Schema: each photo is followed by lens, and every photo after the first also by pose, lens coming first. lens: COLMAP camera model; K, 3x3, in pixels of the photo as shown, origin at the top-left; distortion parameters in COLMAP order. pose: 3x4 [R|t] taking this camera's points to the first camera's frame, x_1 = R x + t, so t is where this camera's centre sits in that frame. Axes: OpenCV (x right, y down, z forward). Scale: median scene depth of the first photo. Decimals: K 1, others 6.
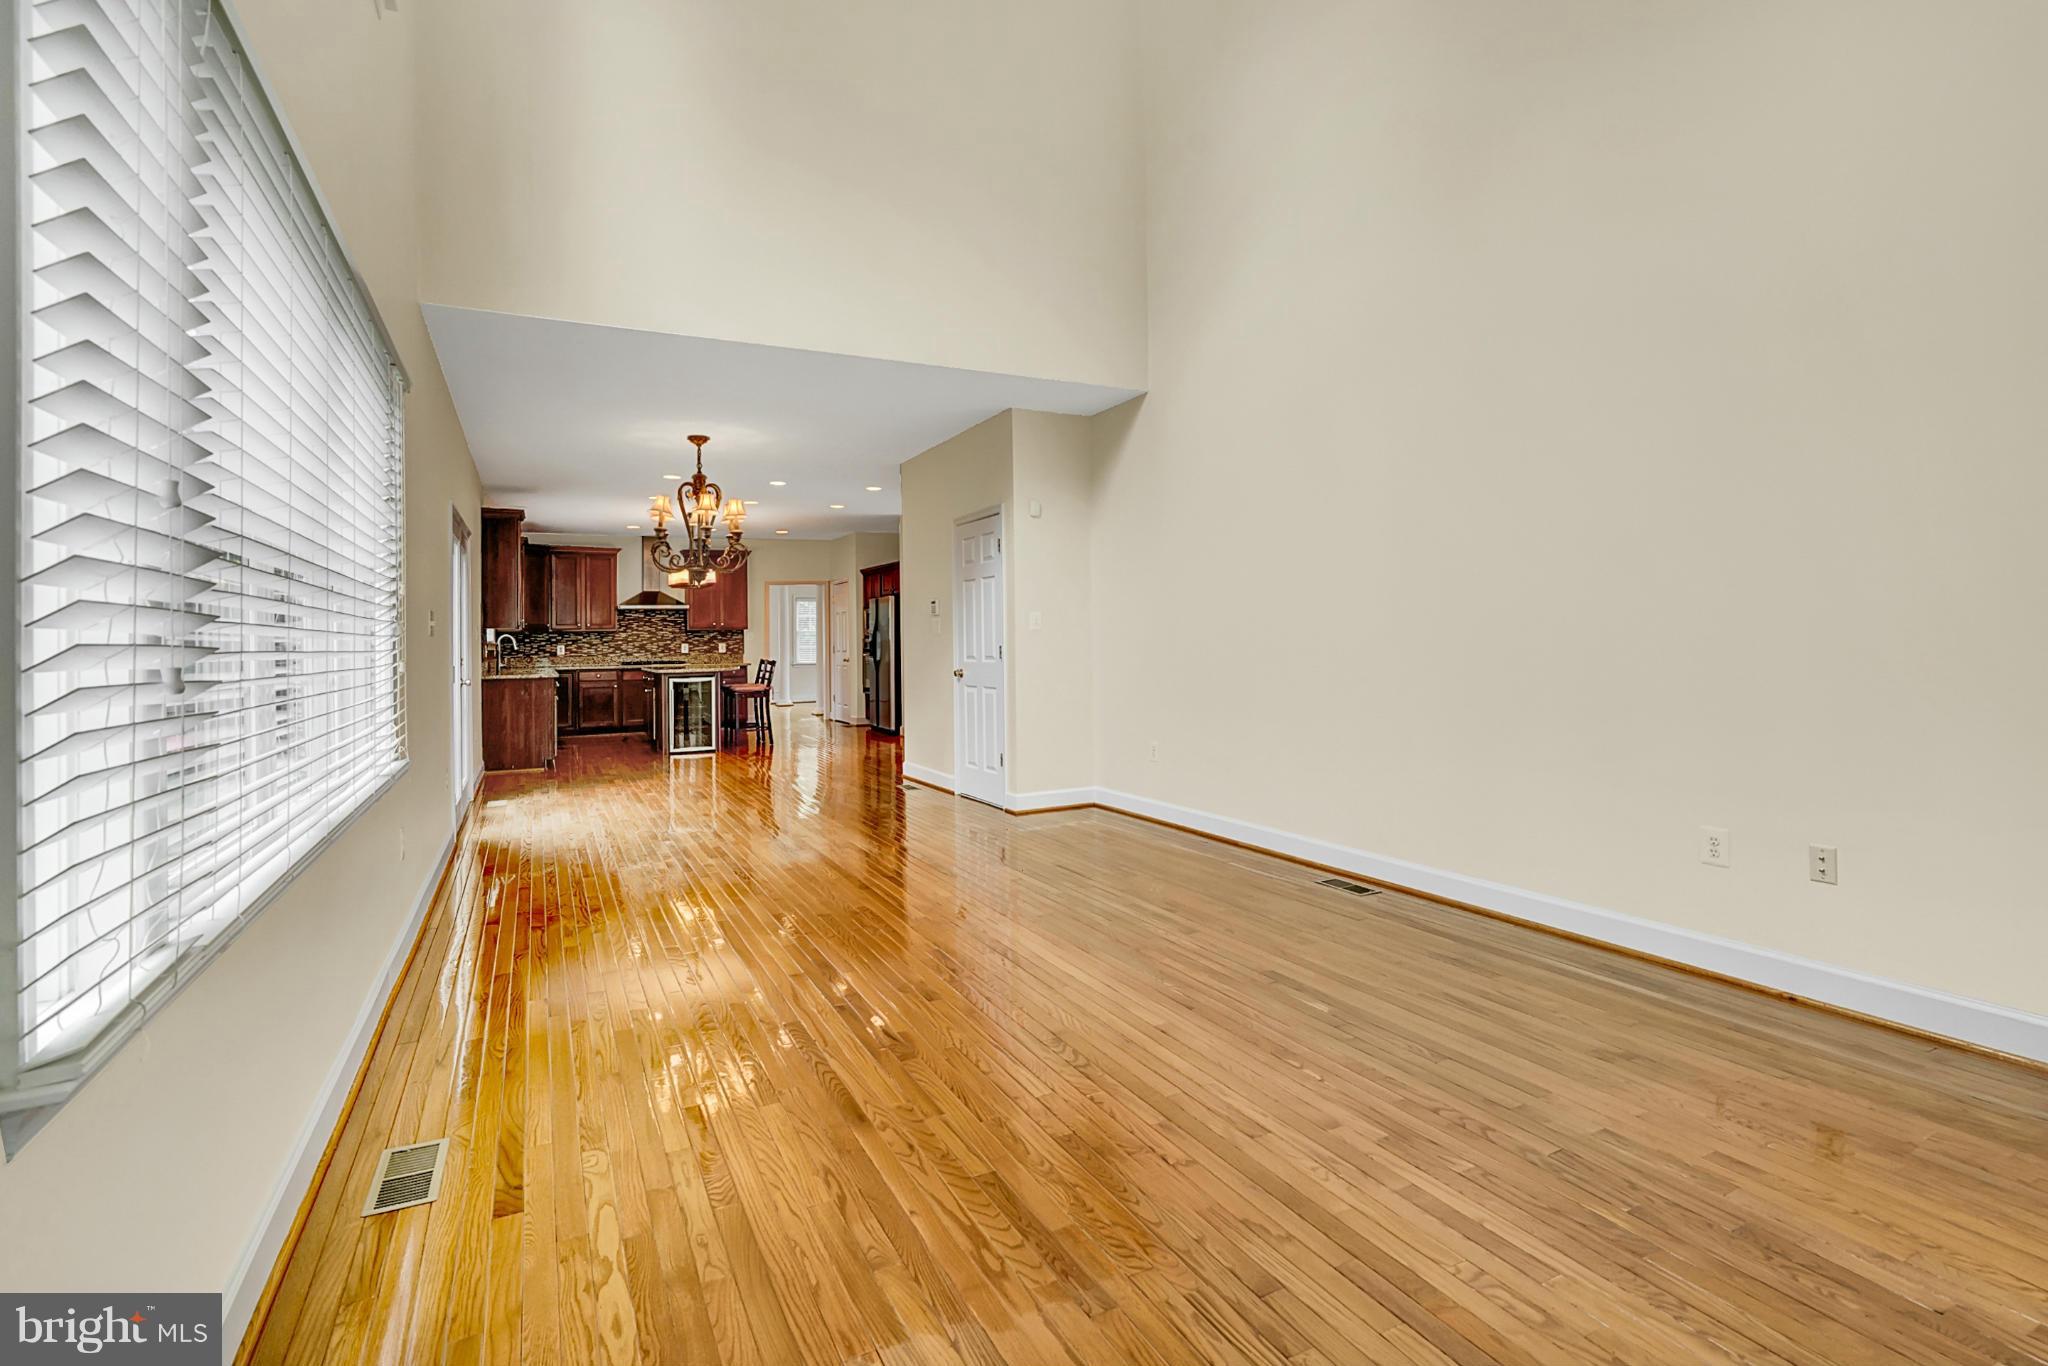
lens RADIAL K [[987.2, 0, 1029.6], [0, 987.2, 629.3], [0, 0, 1]] dist [-0.000533, -0.000070]
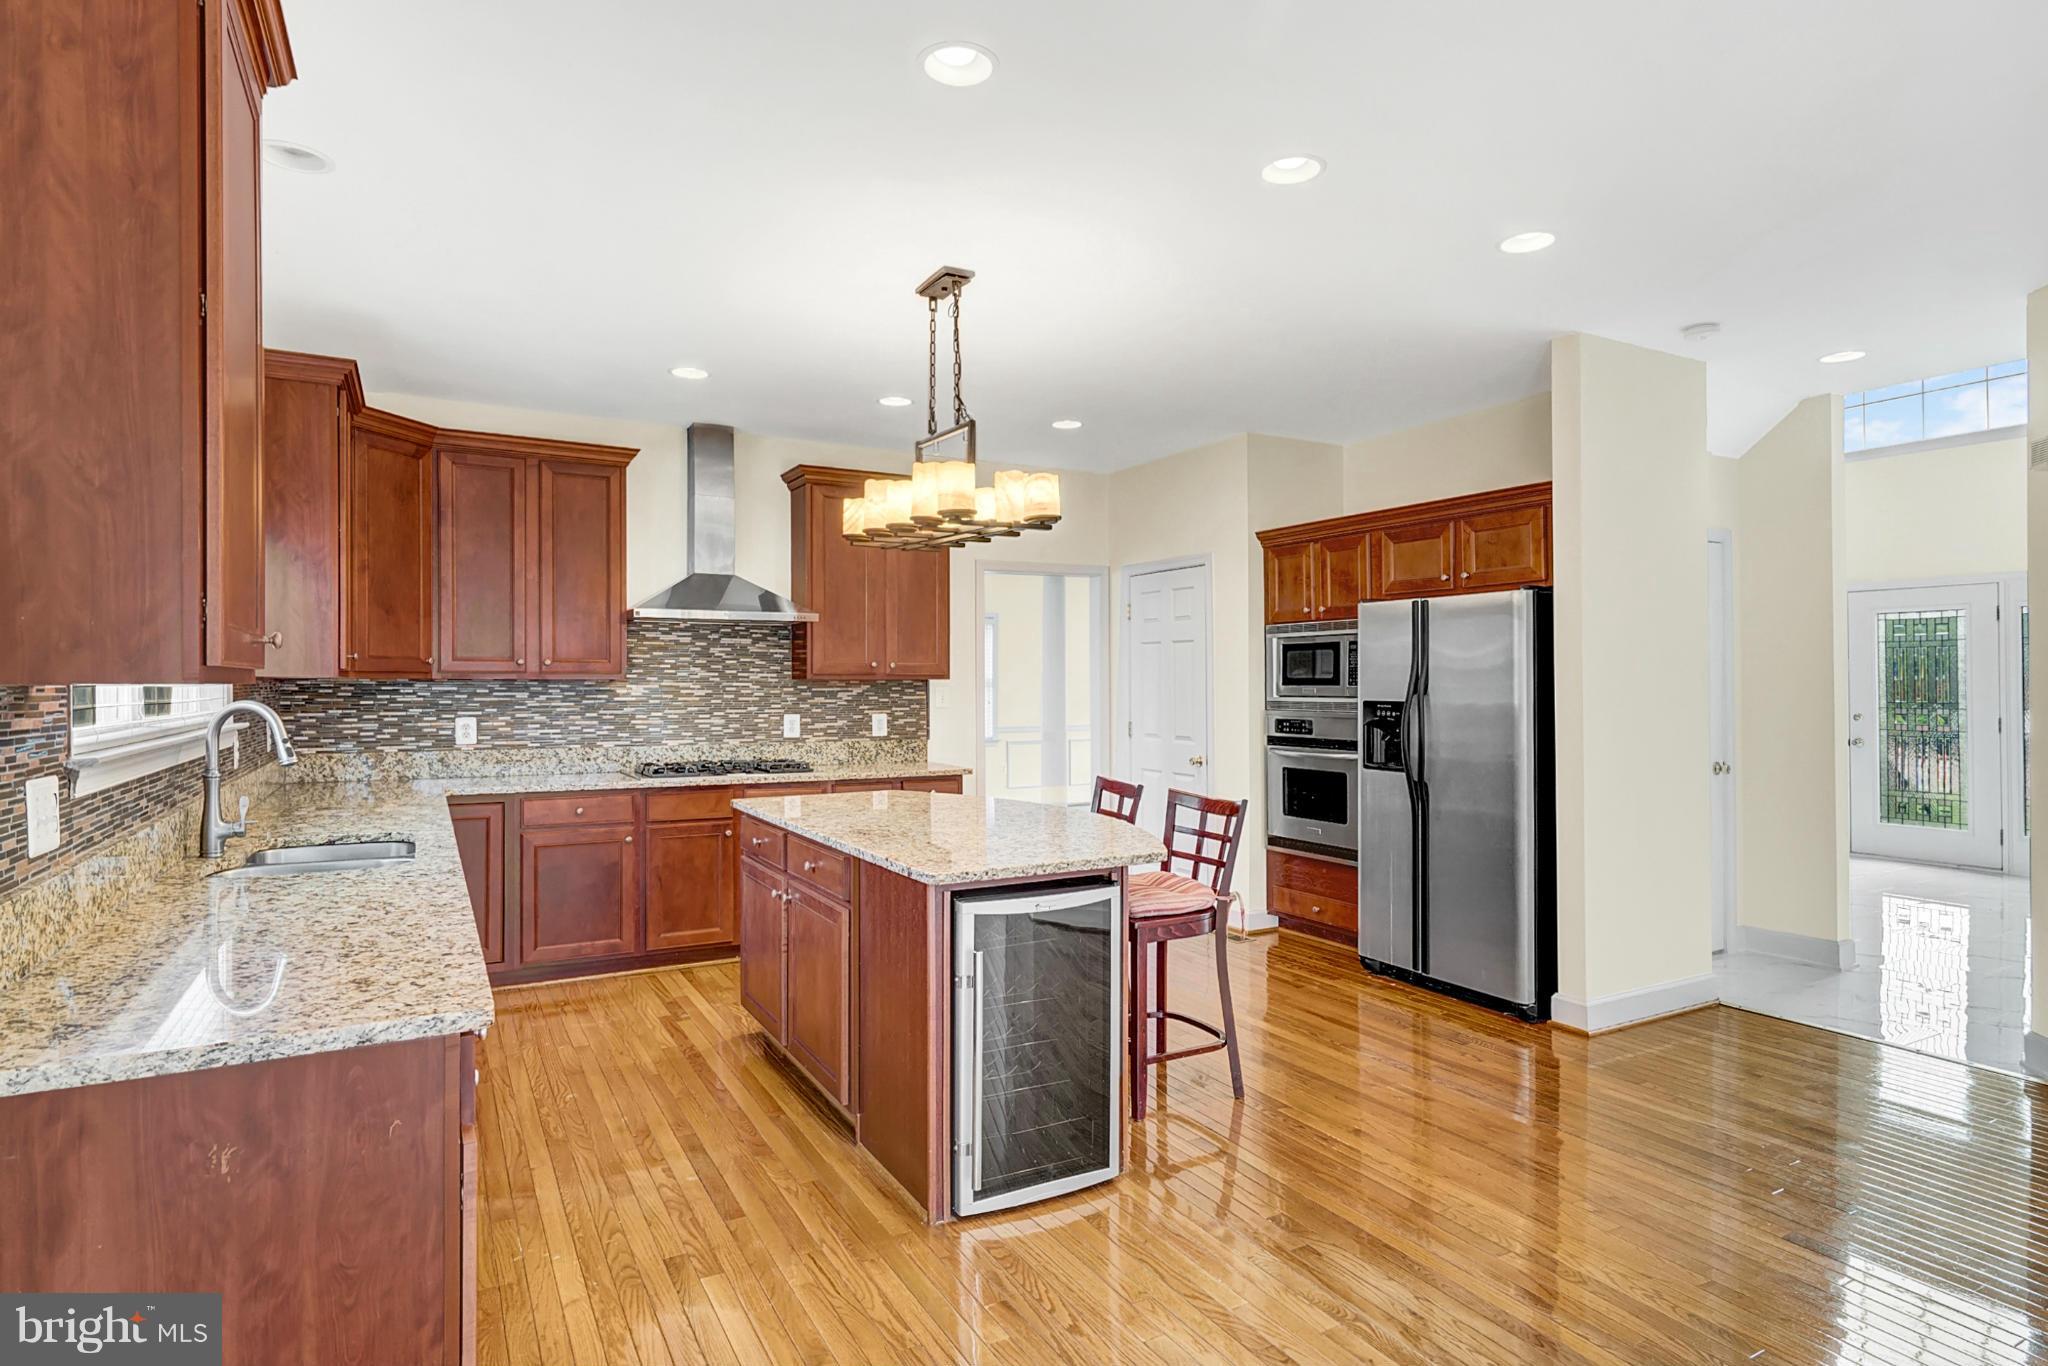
lens RADIAL K [[1070.8, 0, 1019.9], [0, 1070.8, 709.6], [0, 0, 1]] dist [0.000279, 0.000055]
pose [[0.998612, 0.015803, 0.050241, -0.292297], [-0.017640, 0.999184, 0.036328, -0.003829], [-0.049626, -0.037164, 0.998076, 0.599957]]
